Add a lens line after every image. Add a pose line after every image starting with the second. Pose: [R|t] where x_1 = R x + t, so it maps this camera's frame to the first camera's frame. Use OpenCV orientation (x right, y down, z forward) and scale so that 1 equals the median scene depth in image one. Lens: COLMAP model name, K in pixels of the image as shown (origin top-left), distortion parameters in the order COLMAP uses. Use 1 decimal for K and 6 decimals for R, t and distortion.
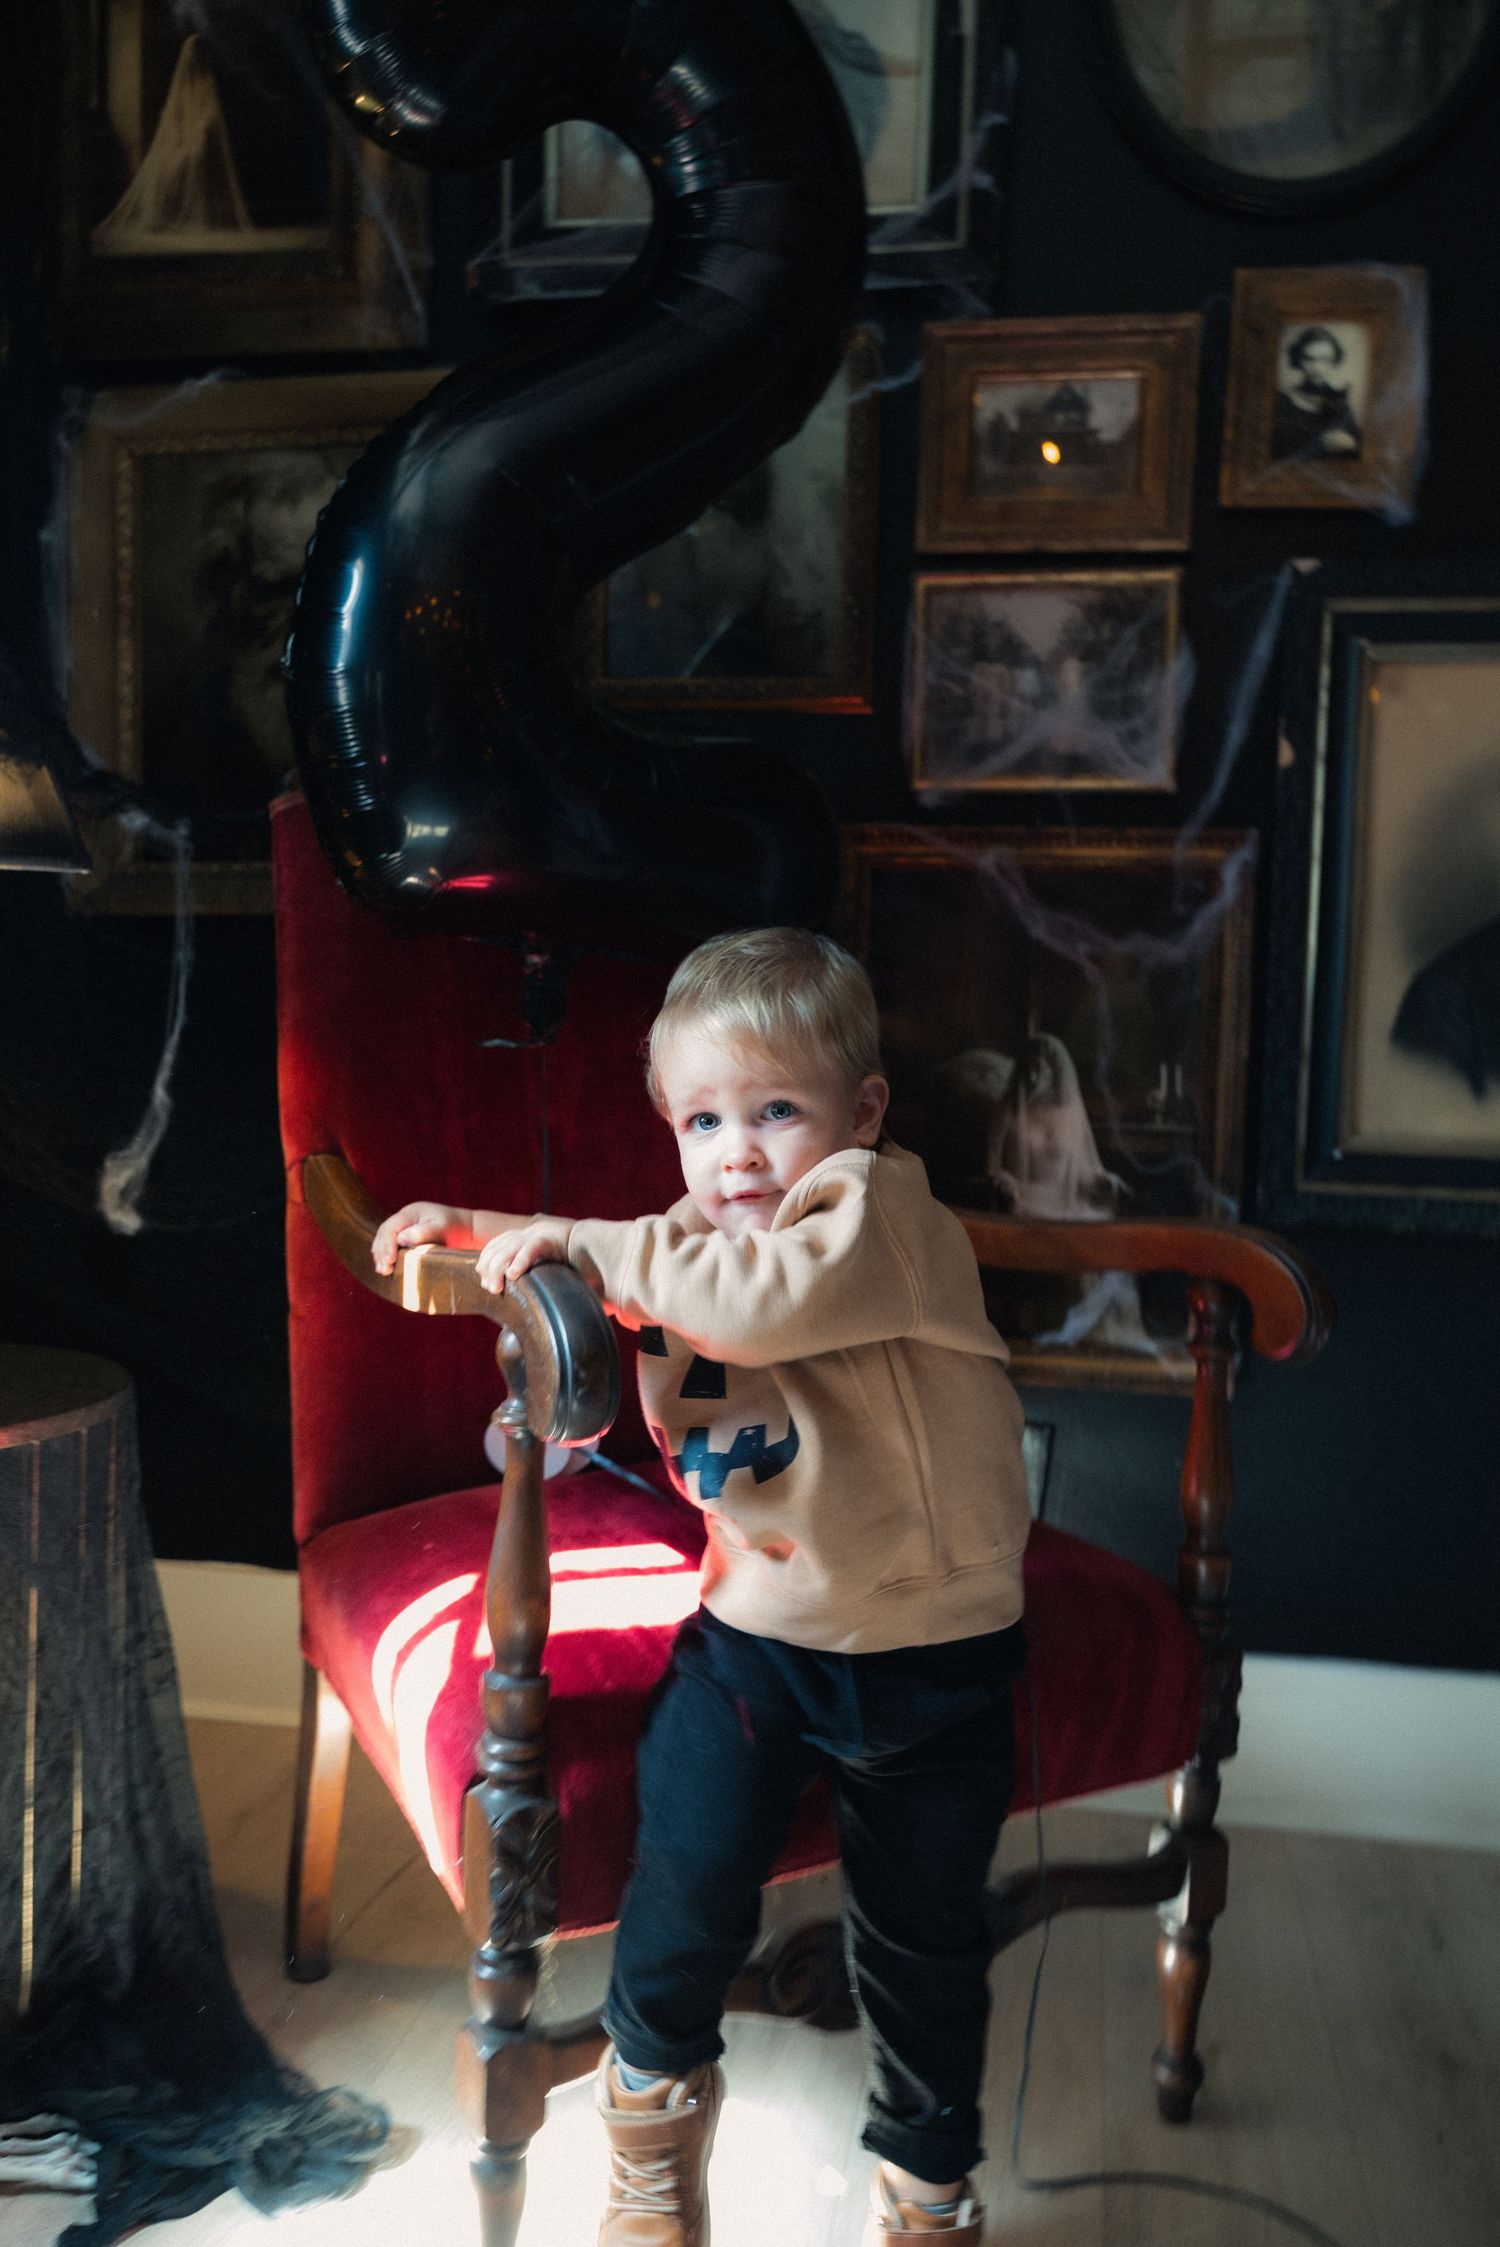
lens RADIAL K [[1756.4, 0, 750.0], [0, 1756.4, 1123.5], [0, 0, 1]] dist [0.003847, -0.009870]
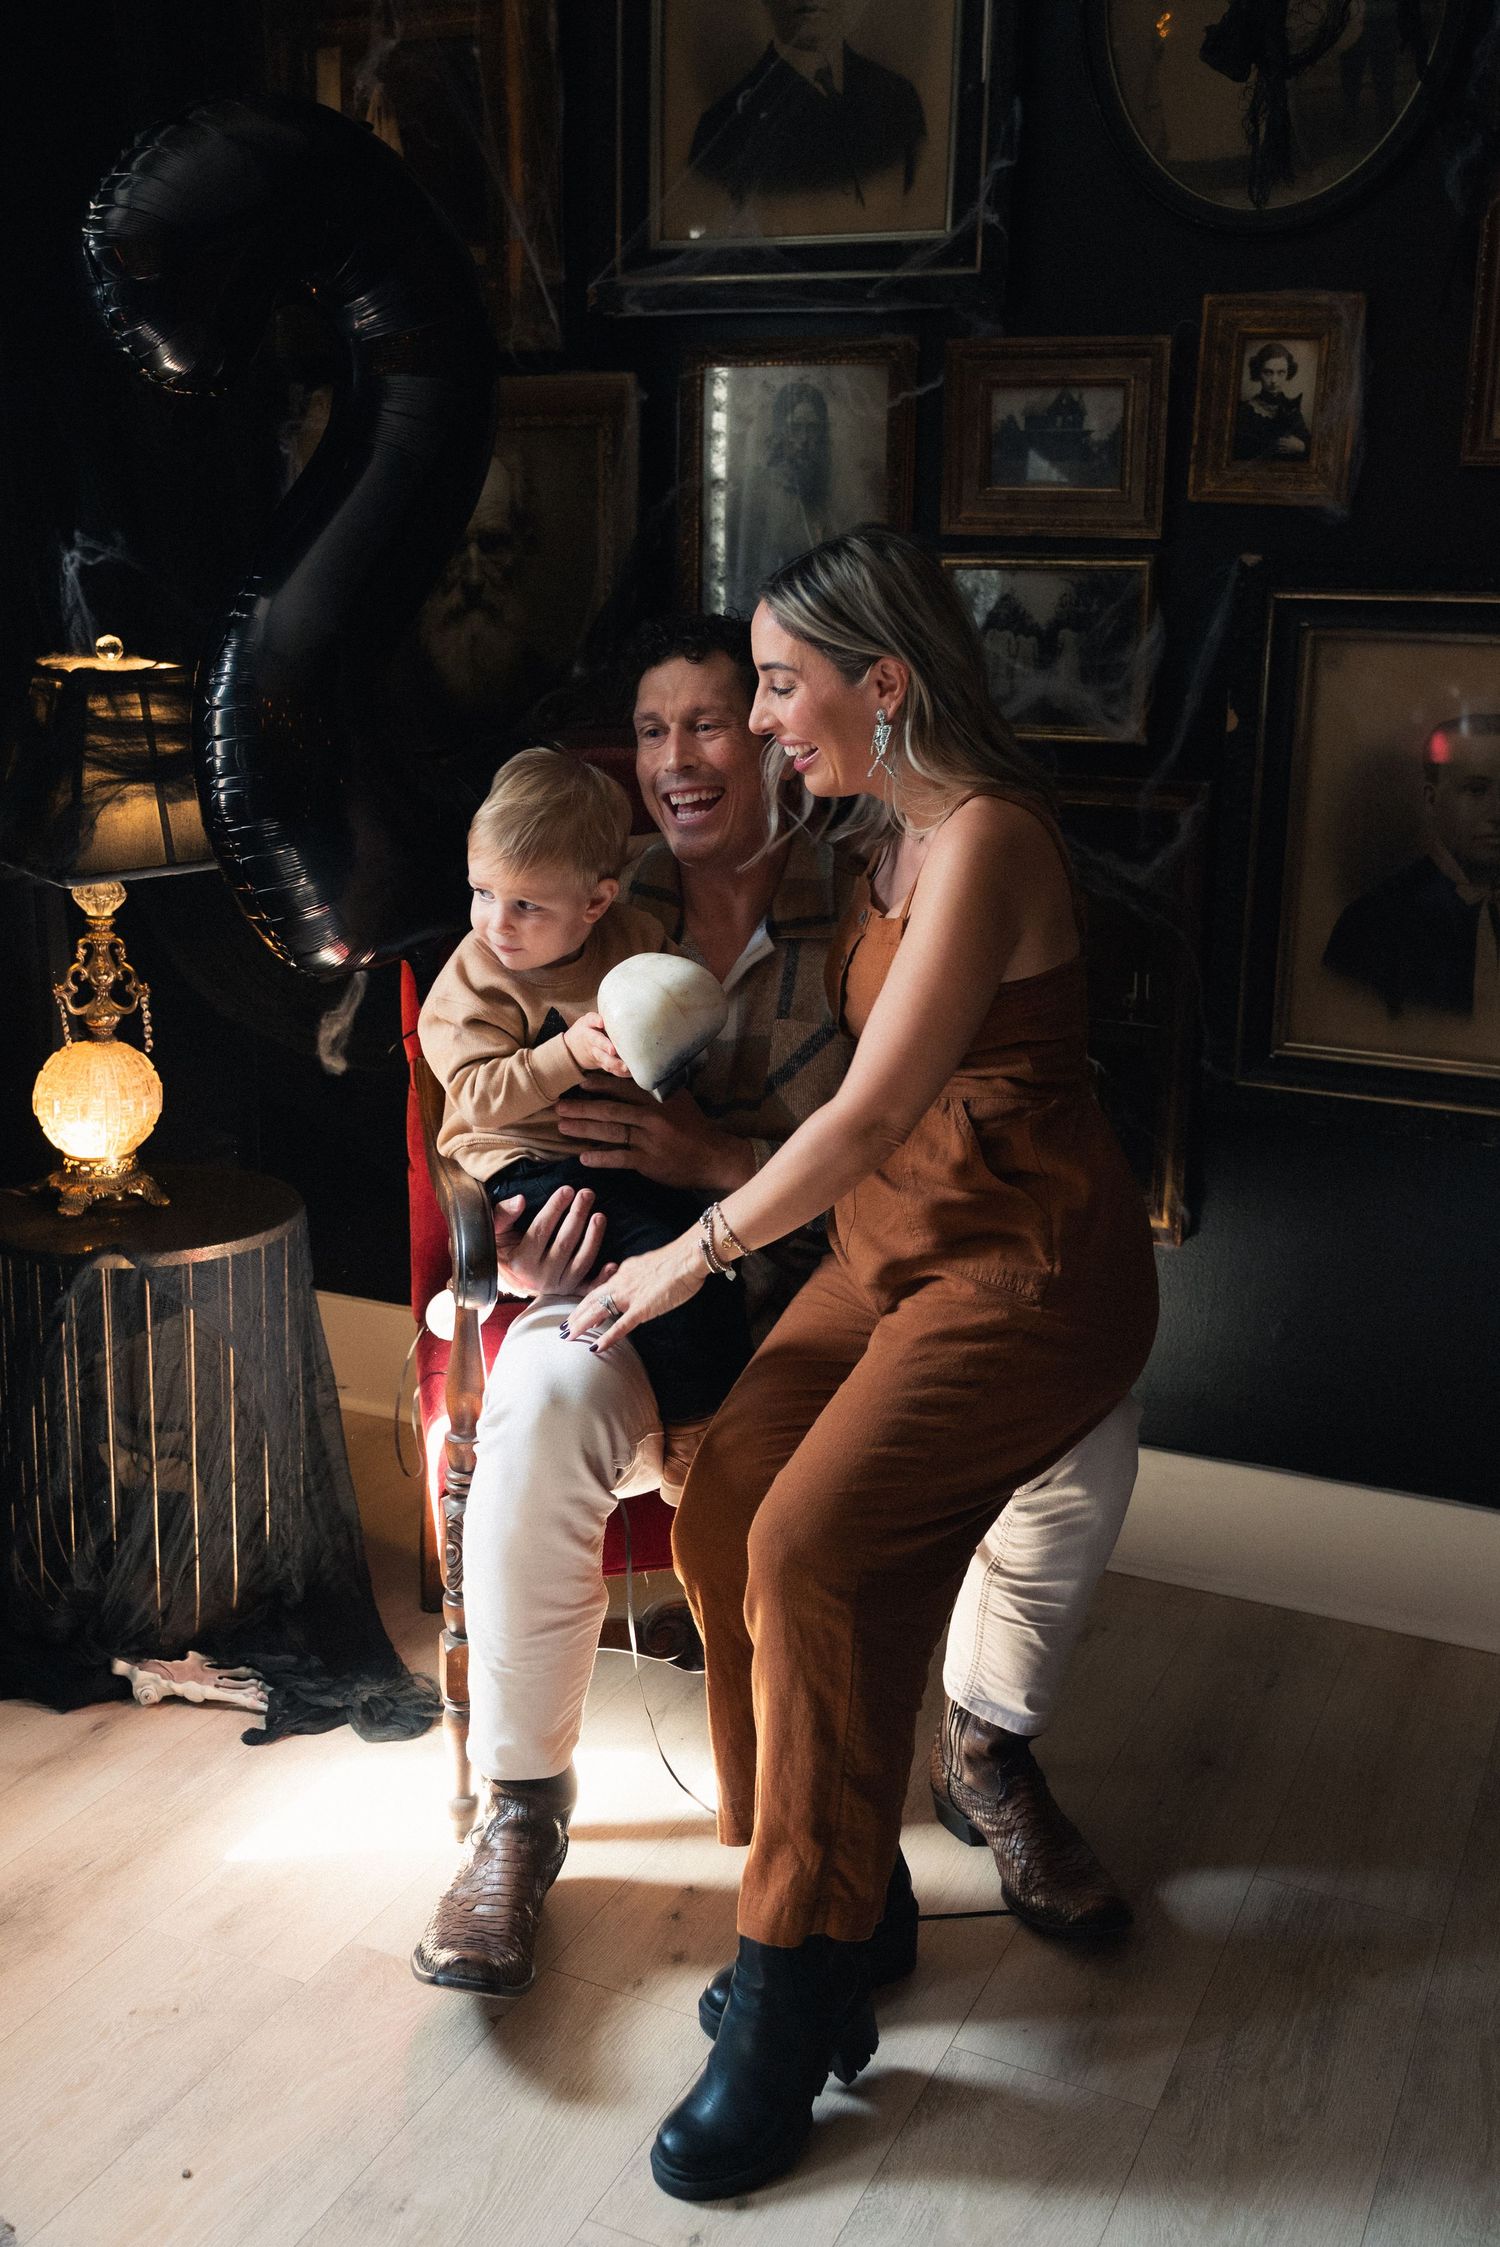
lens RADIAL K [[2030.4, 0, 751.6], [0, 2030.4, 1057.6], [0, 0, 1]] dist [-0.003620, -0.004636]
pose [[0.970232, 0.044870, -0.237985, 0.325880], [-0.009469, 0.988963, 0.147857, -0.185068], [0.241993, -0.141202, 0.959949, -0.412588]]
